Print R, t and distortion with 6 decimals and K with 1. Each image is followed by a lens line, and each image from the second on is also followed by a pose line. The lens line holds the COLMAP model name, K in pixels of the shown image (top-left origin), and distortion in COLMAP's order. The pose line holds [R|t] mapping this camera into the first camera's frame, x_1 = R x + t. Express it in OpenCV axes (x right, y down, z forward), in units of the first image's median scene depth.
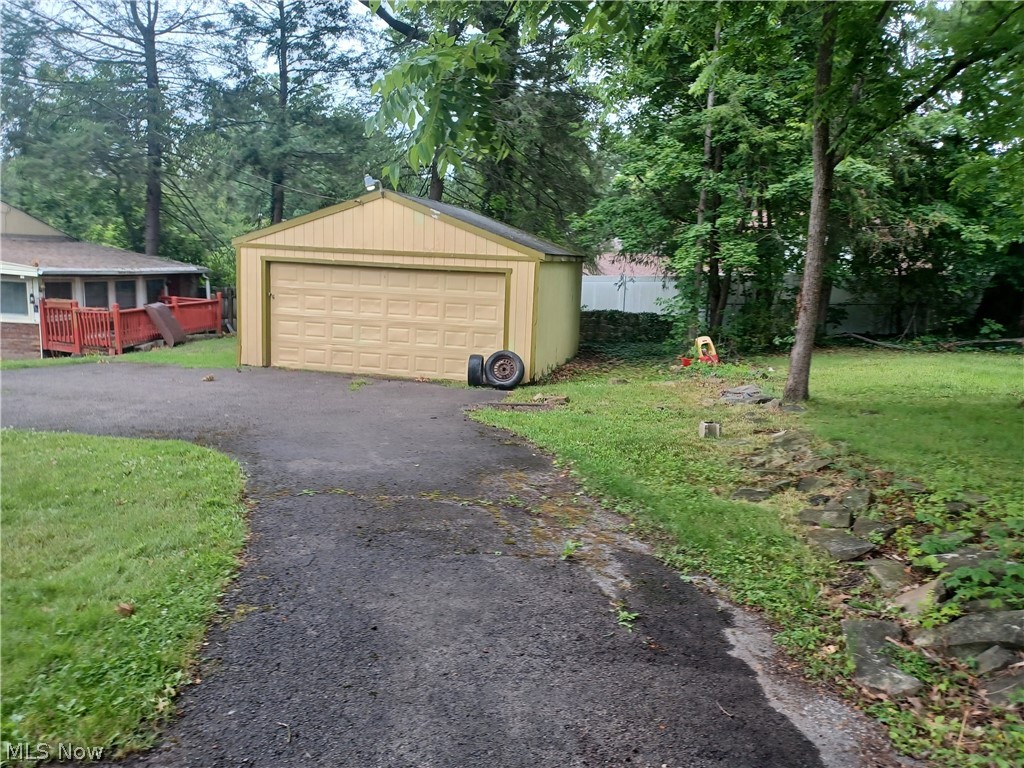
lens RADIAL K [[723.4, 0, 512.0], [0, 723.4, 384.0], [0, 0, 1]] dist [0.030203, 0.022032]
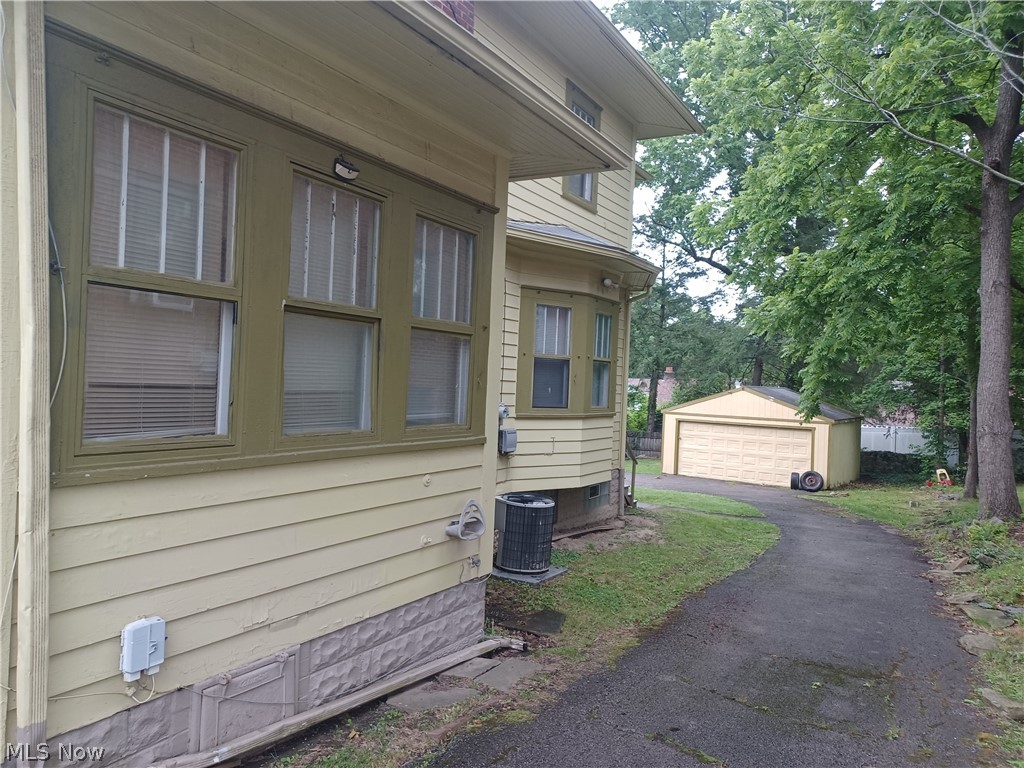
lens RADIAL K [[723.4, 0, 512.0], [0, 723.4, 384.0], [0, 0, 1]] dist [0.030203, 0.022032]
pose [[0.931678, -0.003906, -0.363264, -0.044597], [-0.062126, 0.983499, -0.169913, 0.094290], [0.357933, 0.180873, 0.916061, -0.976419]]
